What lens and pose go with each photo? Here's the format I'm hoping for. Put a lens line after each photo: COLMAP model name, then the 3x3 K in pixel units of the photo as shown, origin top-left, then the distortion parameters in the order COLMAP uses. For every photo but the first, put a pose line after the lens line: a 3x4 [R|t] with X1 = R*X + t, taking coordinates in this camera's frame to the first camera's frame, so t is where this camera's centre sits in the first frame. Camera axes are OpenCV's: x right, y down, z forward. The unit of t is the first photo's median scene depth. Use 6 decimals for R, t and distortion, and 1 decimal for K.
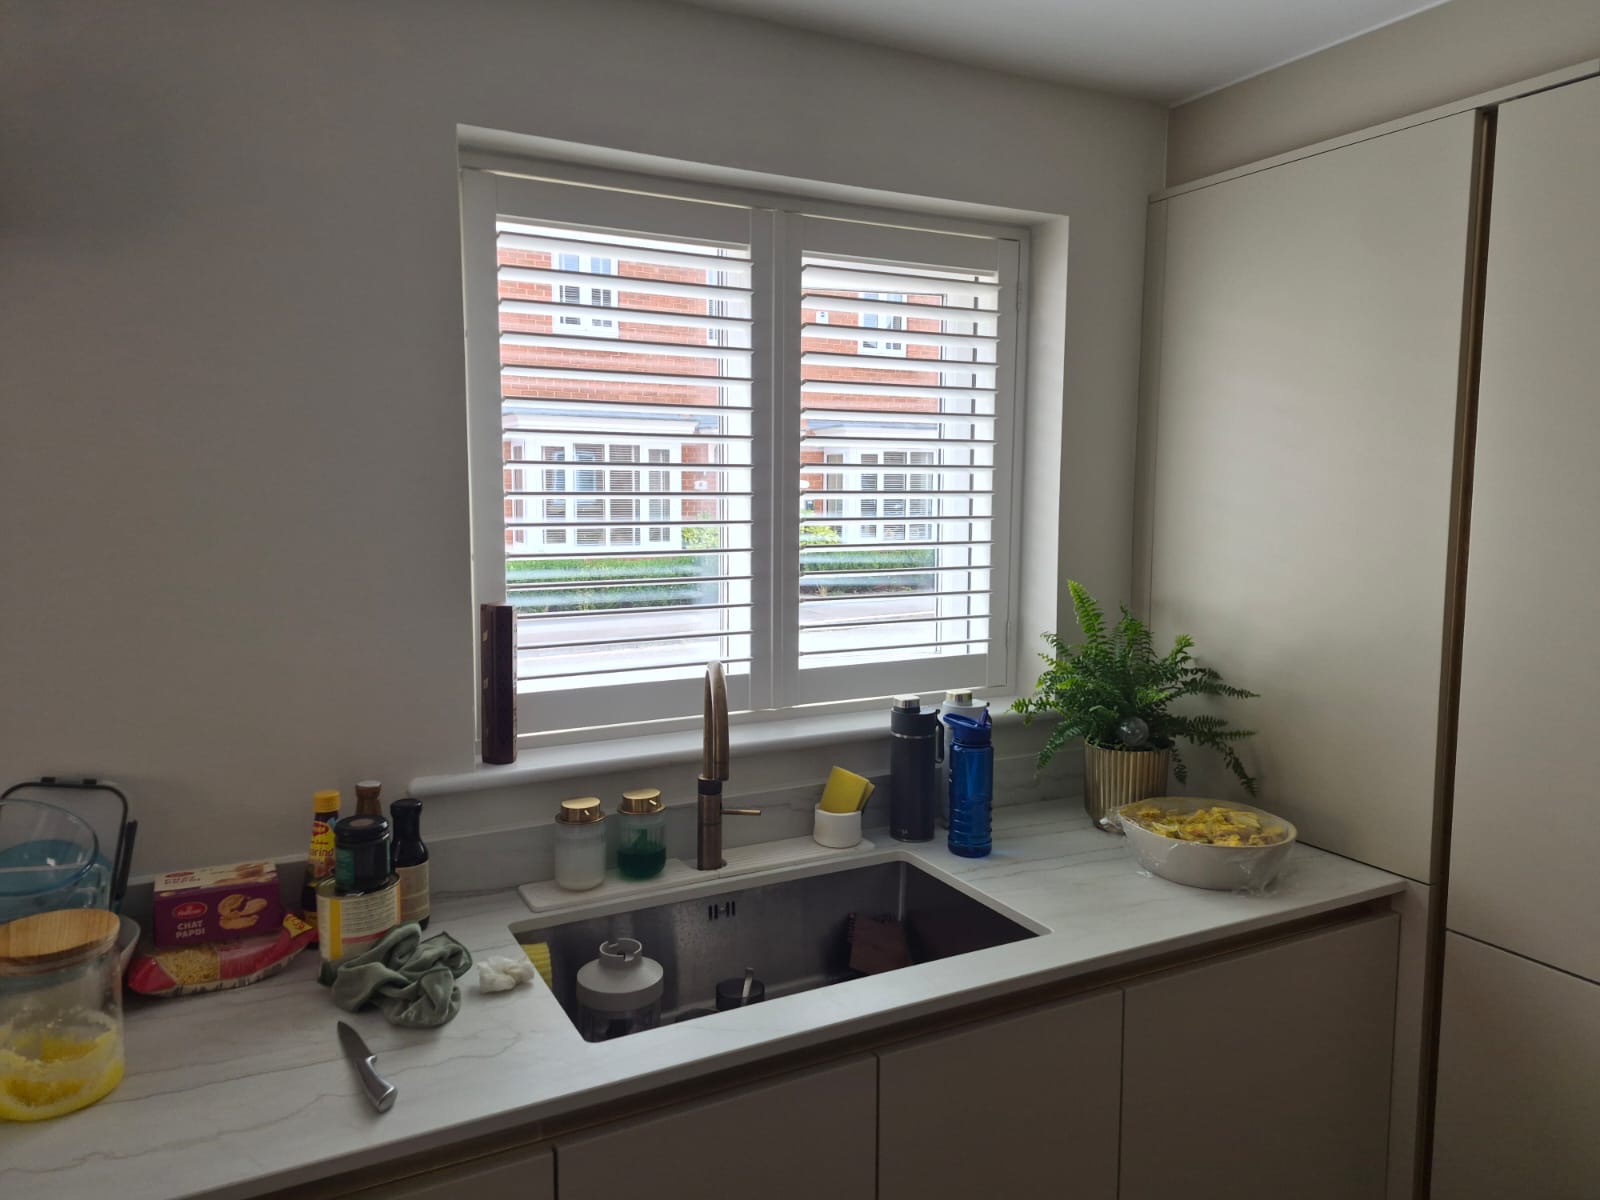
lens RADIAL K [[1085.7, 0, 800.4], [0, 1085.7, 615.4], [0, 0, 1]] dist [0.100917, -0.116211]
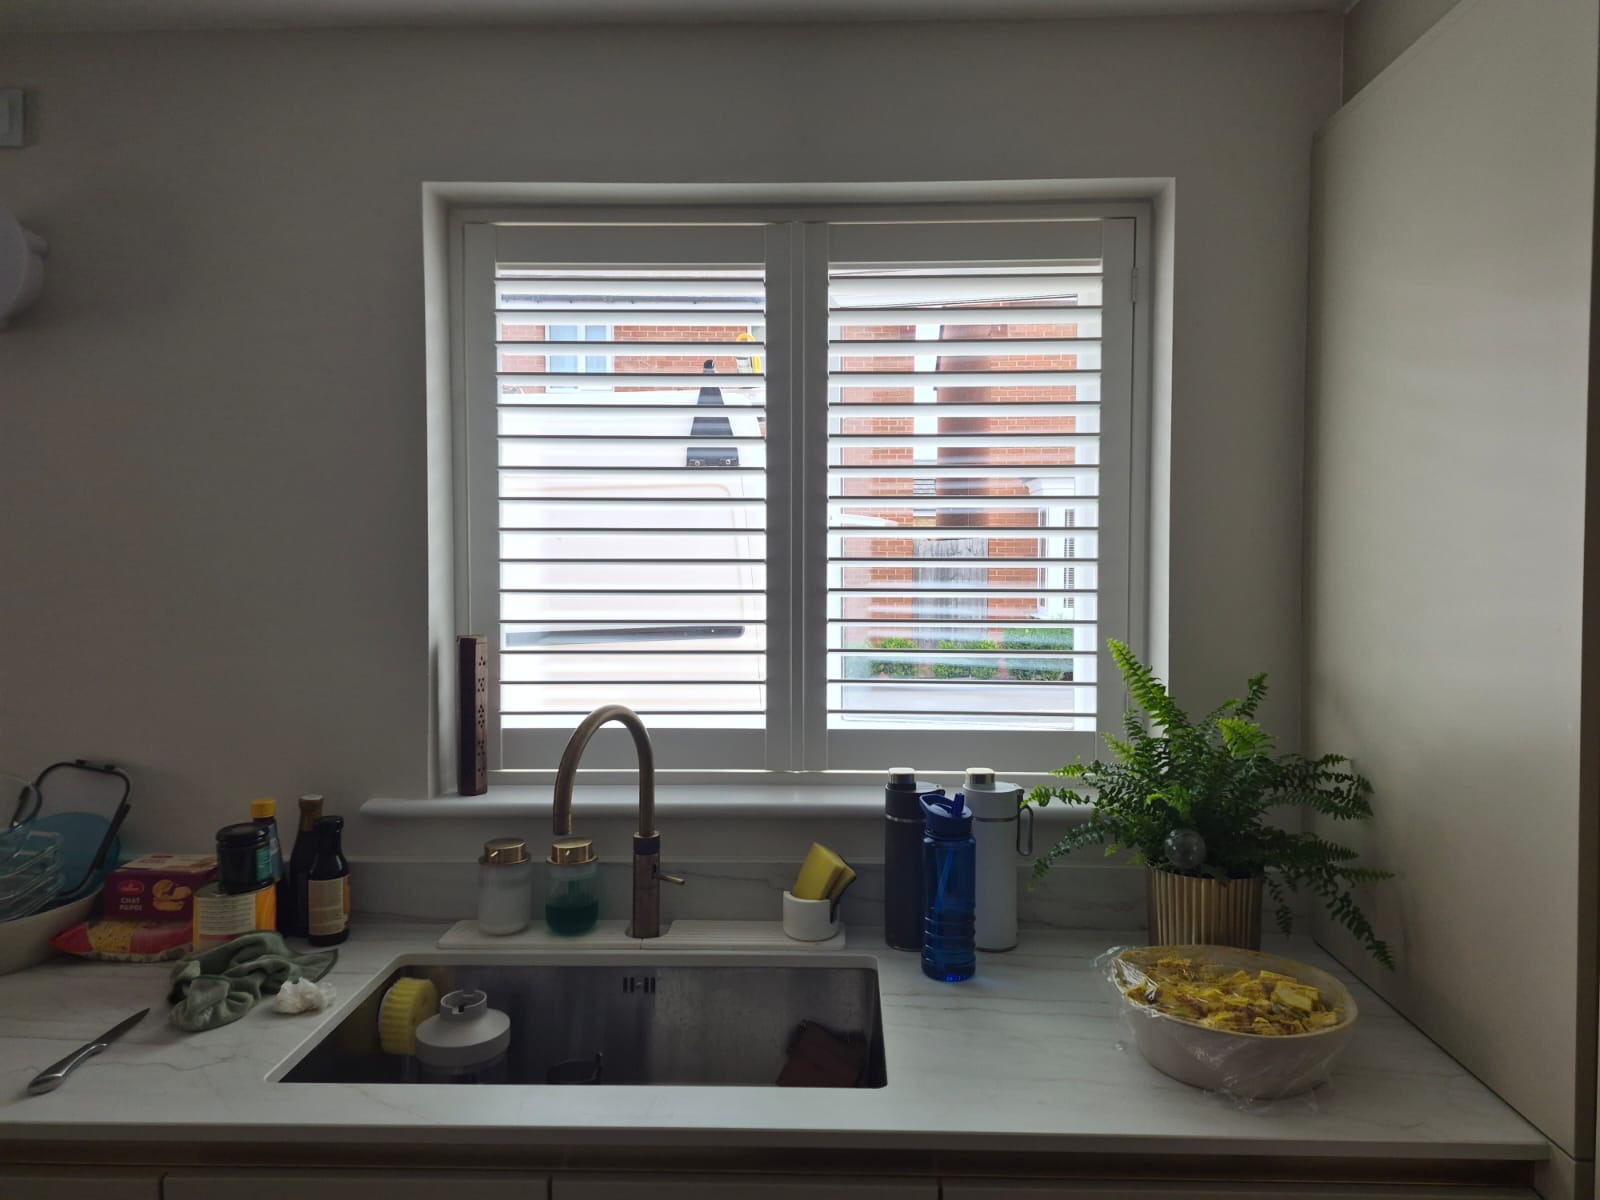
lens RADIAL K [[1121.3, 0, 796.5], [0, 1121.3, 596.2], [0, 0, 1]] dist [0.077585, -0.078007]
pose [[0.874590, 0.021782, -0.484373, 0.462744], [-0.057703, 0.996567, -0.059376, -0.002186], [0.481417, 0.079879, 0.872844, 0.210258]]
